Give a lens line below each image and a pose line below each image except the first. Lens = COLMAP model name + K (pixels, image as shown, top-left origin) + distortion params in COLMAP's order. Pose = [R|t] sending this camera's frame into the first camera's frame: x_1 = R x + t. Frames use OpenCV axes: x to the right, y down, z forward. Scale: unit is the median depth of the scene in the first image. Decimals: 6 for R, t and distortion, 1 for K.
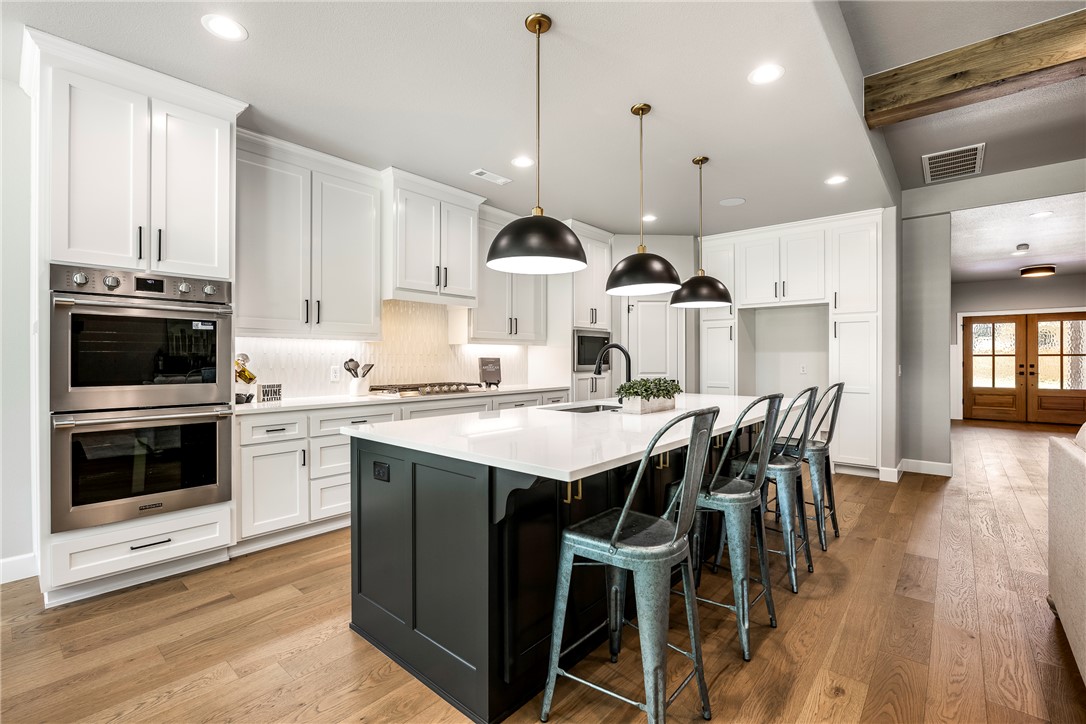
lens RADIAL K [[478.0, 0, 537.8], [0, 478.0, 362.3], [0, 0, 1]] dist [-0.018047, 0.000424]
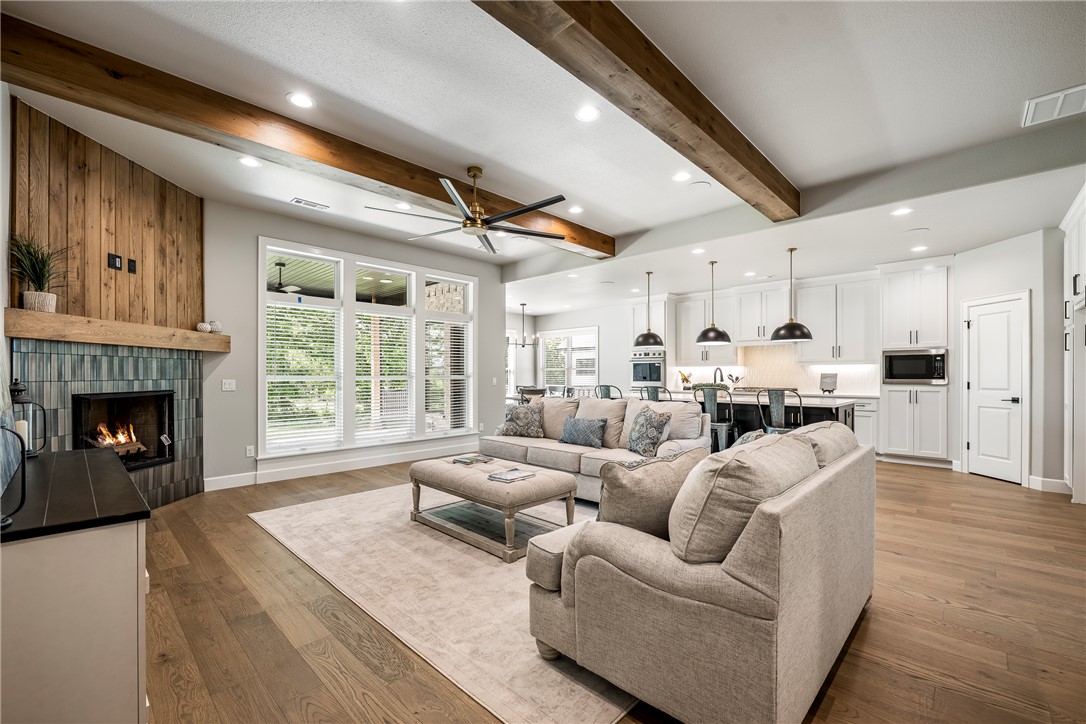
lens RADIAL K [[455.3, 0, 546.5], [0, 455.3, 373.5], [0, 0, 1]] dist [-0.011581, -0.000021]
pose [[-0.037815, -0.001532, -0.999284, 1.634125], [-0.007261, 0.999973, -0.001258, -0.001928], [0.999258, 0.007208, -0.037825, 0.206528]]
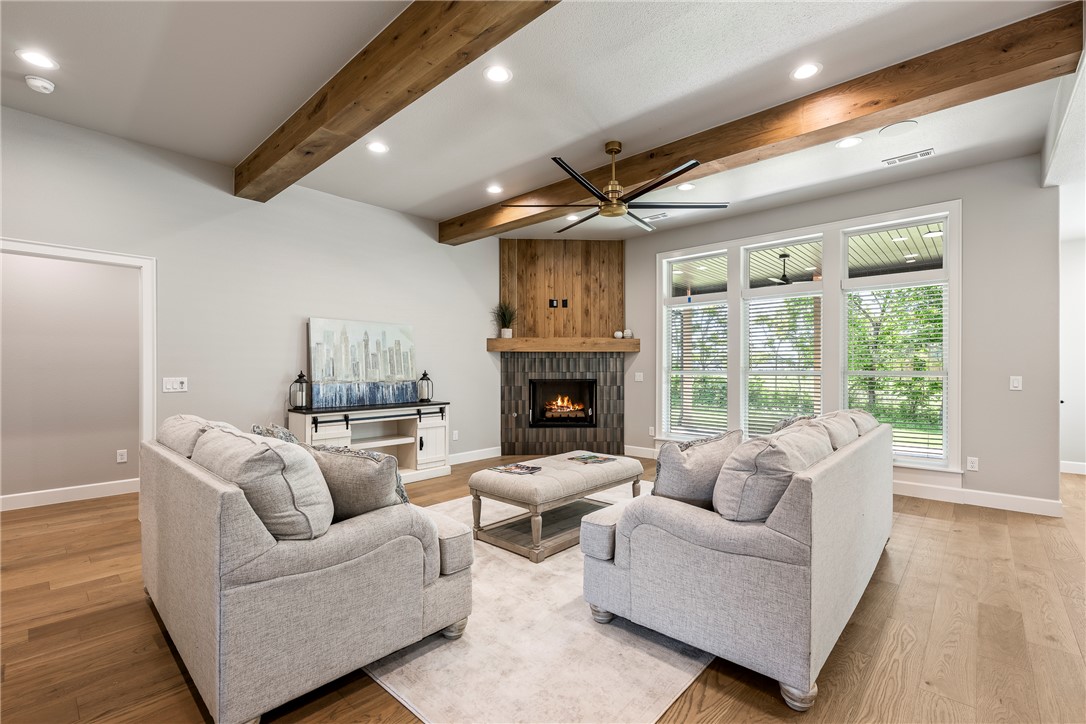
lens RADIAL K [[481.5, 0, 535.0], [0, 481.5, 367.9], [0, 0, 1]] dist [-0.004352, 0.000175]
pose [[-0.999449, -0.002284, 0.033099, 0.805049], [-0.002004, 0.999962, 0.008483, -0.011439], [-0.033117, 0.008412, -0.999416, 0.944250]]
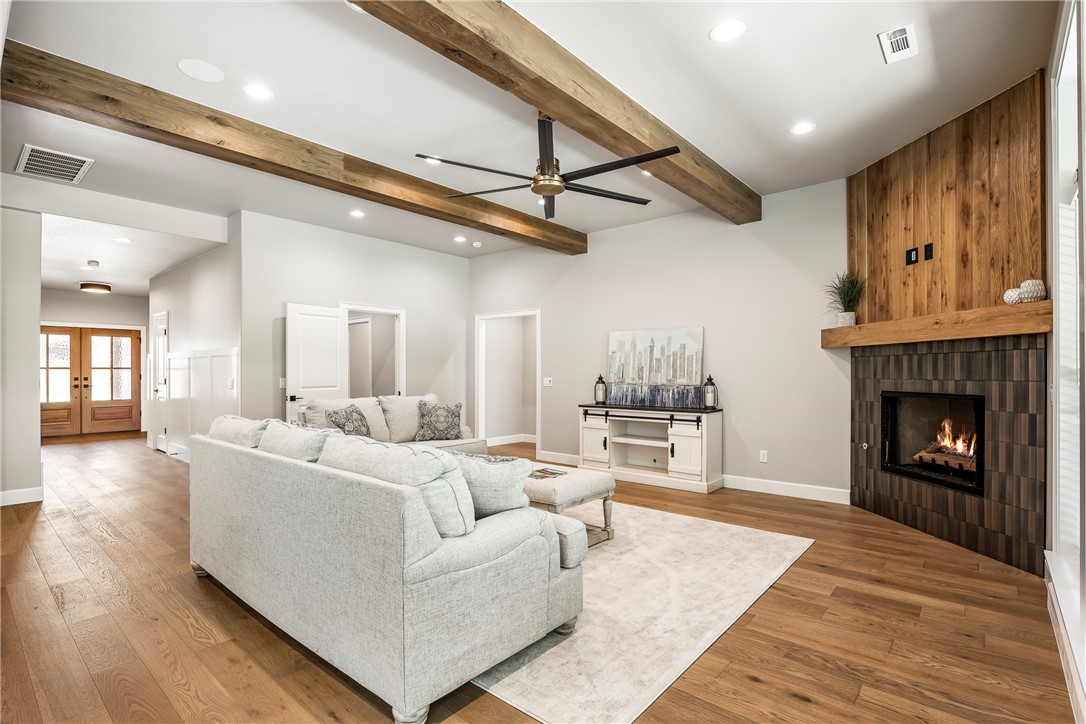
lens RADIAL K [[518.8, 0, 543.1], [0, 518.8, 369.0], [0, 0, 1]] dist [-0.003013, -0.000338]
pose [[-0.007359, 0.005272, 0.999959, -0.161063], [0.006554, 0.999965, -0.005224, -0.002768], [-0.999951, 0.006515, -0.007393, 0.034551]]
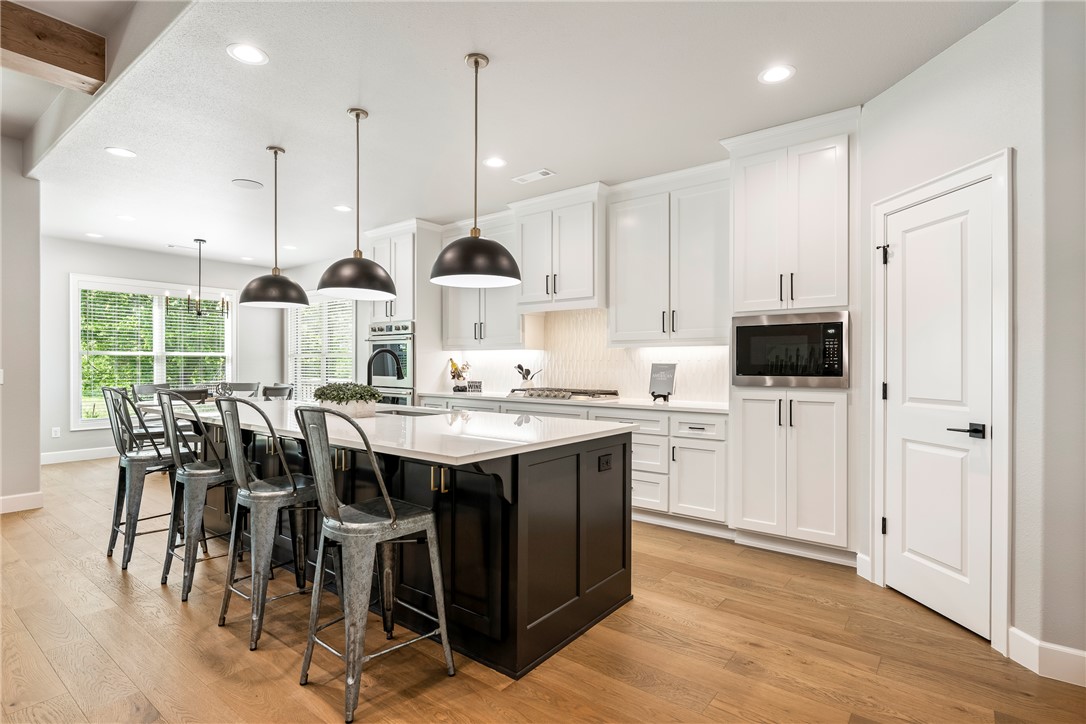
lens RADIAL K [[542.6, 0, 543.0], [0, 542.6, 362.0], [0, 0, 1]] dist [0.000654, 0.000148]
pose [[0.061643, -0.003137, -0.998093, 0.947131], [-0.009870, 0.999944, -0.003752, -0.008122], [0.998049, 0.010082, 0.061609, 0.904338]]
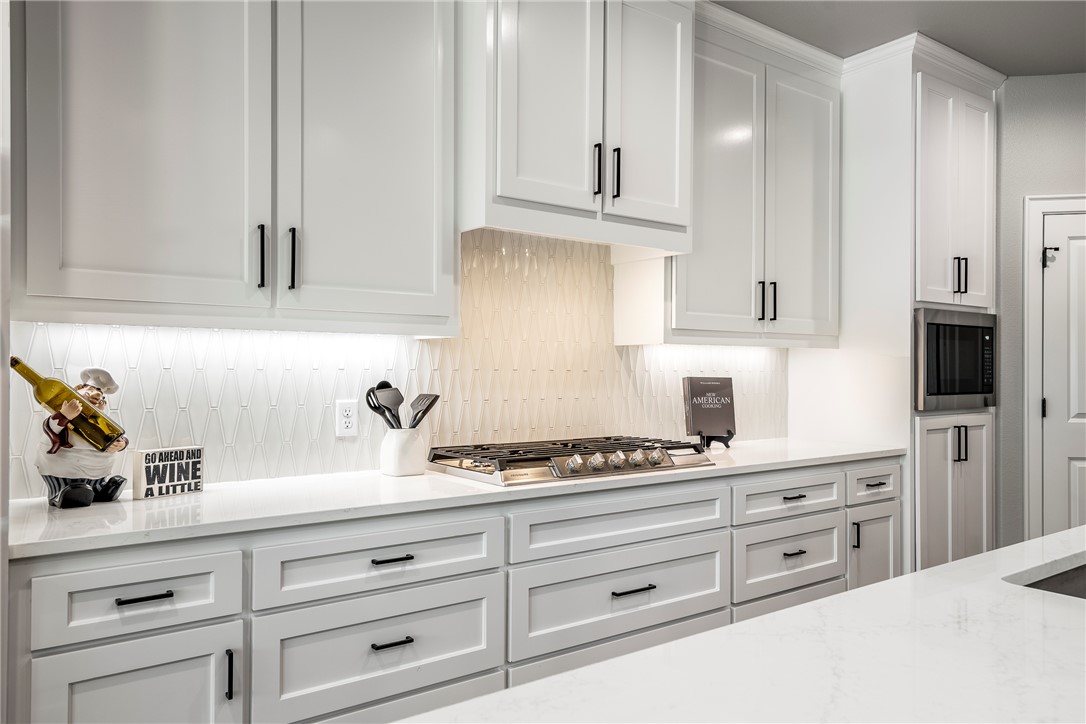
lens RADIAL K [[750.4, 0, 545.0], [0, 750.4, 373.7], [0, 0, 1]] dist [0.008957, 0.001550]
pose [[0.975296, 0.002874, -0.220885, -0.114897], [-0.004423, 0.999969, -0.006518, -0.009497], [0.220859, 0.007334, 0.975278, 0.391349]]
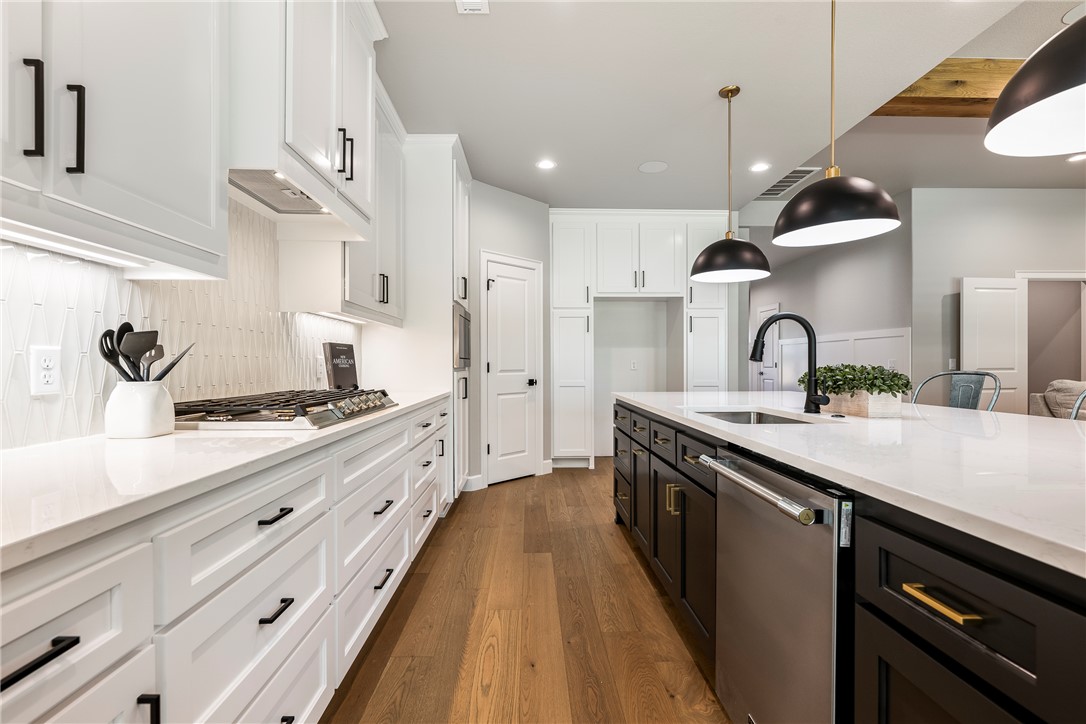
lens RADIAL K [[498.6, 0, 538.8], [0, 498.6, 365.8], [0, 0, 1]] dist [-0.010714, -0.000191]
pose [[0.740019, -0.004345, 0.672571, -0.378490], [0.007558, 0.999970, -0.001855, 0.022198], [-0.672543, 0.006455, 0.740030, 0.525708]]
